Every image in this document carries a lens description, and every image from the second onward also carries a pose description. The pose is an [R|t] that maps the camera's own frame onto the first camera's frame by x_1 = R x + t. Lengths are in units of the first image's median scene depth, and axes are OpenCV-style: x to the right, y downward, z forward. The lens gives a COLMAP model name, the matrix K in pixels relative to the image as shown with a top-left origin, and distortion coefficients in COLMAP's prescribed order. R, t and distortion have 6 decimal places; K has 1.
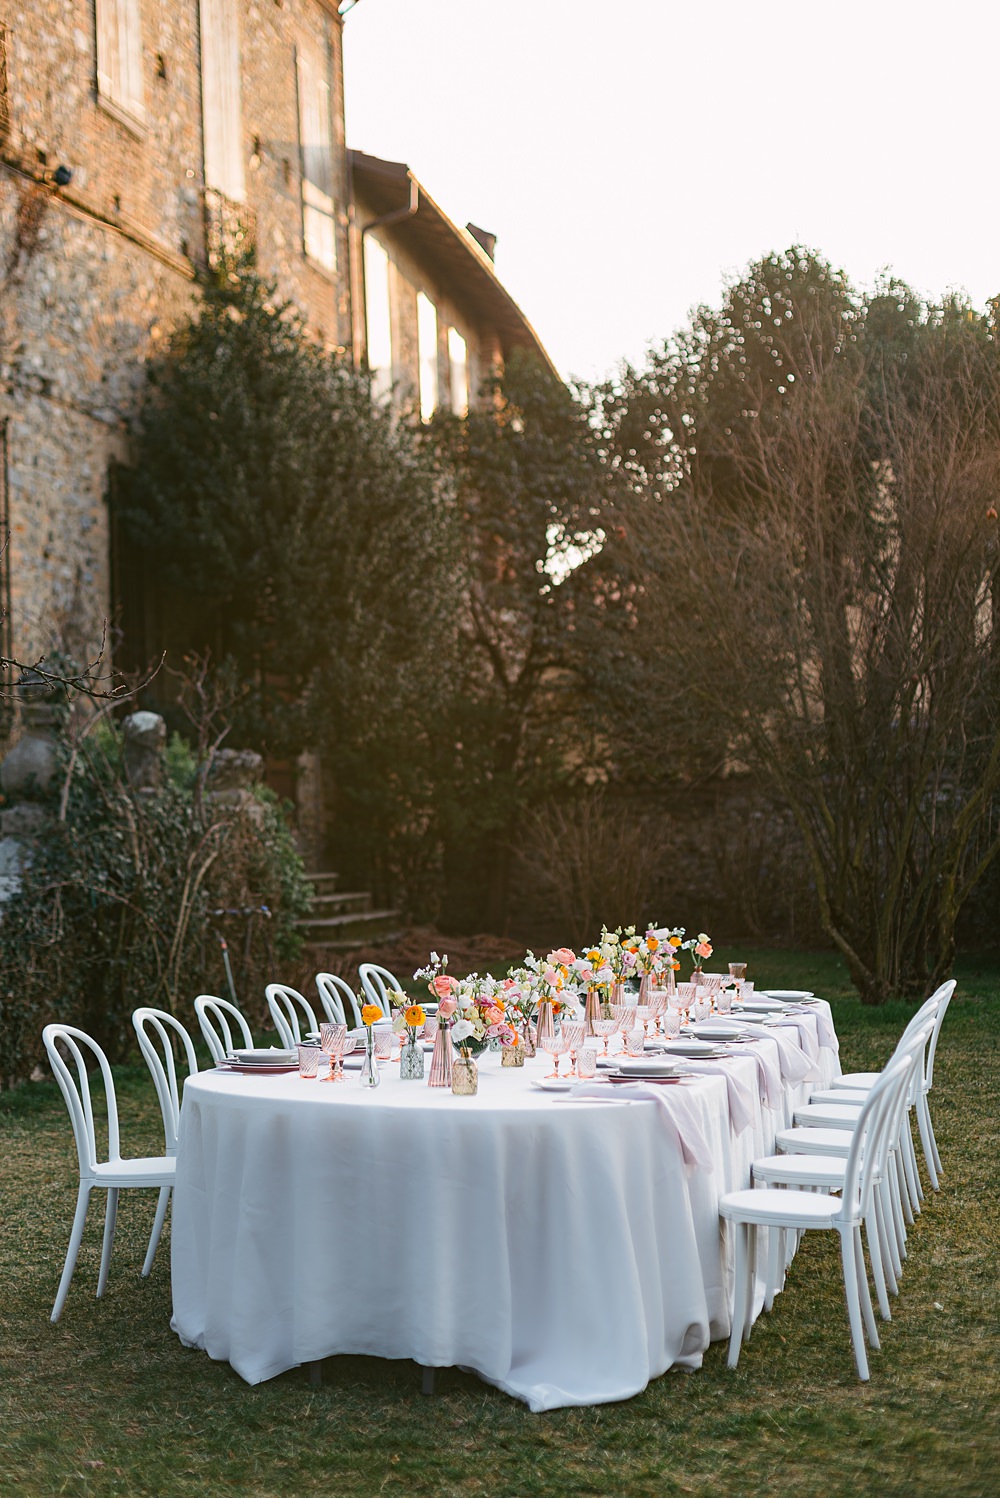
lens RADIAL K [[2193.2, 0, 518.3], [0, 2193.2, 744.2], [0, 0, 1]] dist [-0.024730, 0.046271]
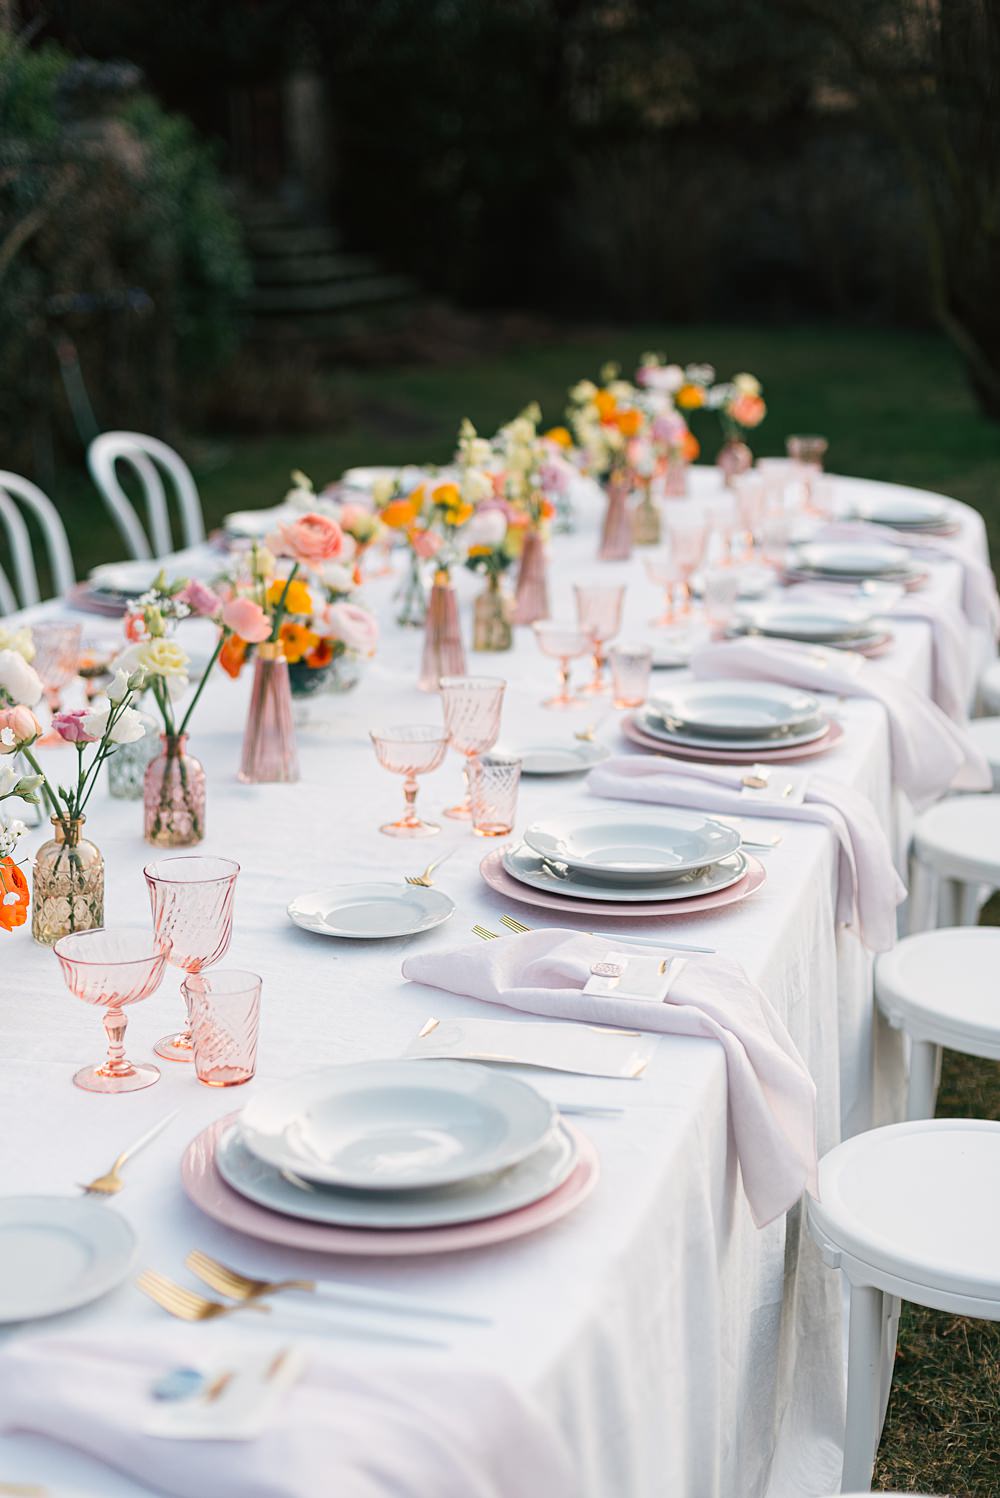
lens RADIAL K [[2193.2, 0, 518.3], [0, 2193.2, 744.2], [0, 0, 1]] dist [-0.024730, 0.046271]
pose [[0.999312, 0.006248, -0.036551, 0.033072], [0.004506, 0.957940, 0.286934, 0.012394], [0.036807, -0.286901, 0.957253, 0.310522]]
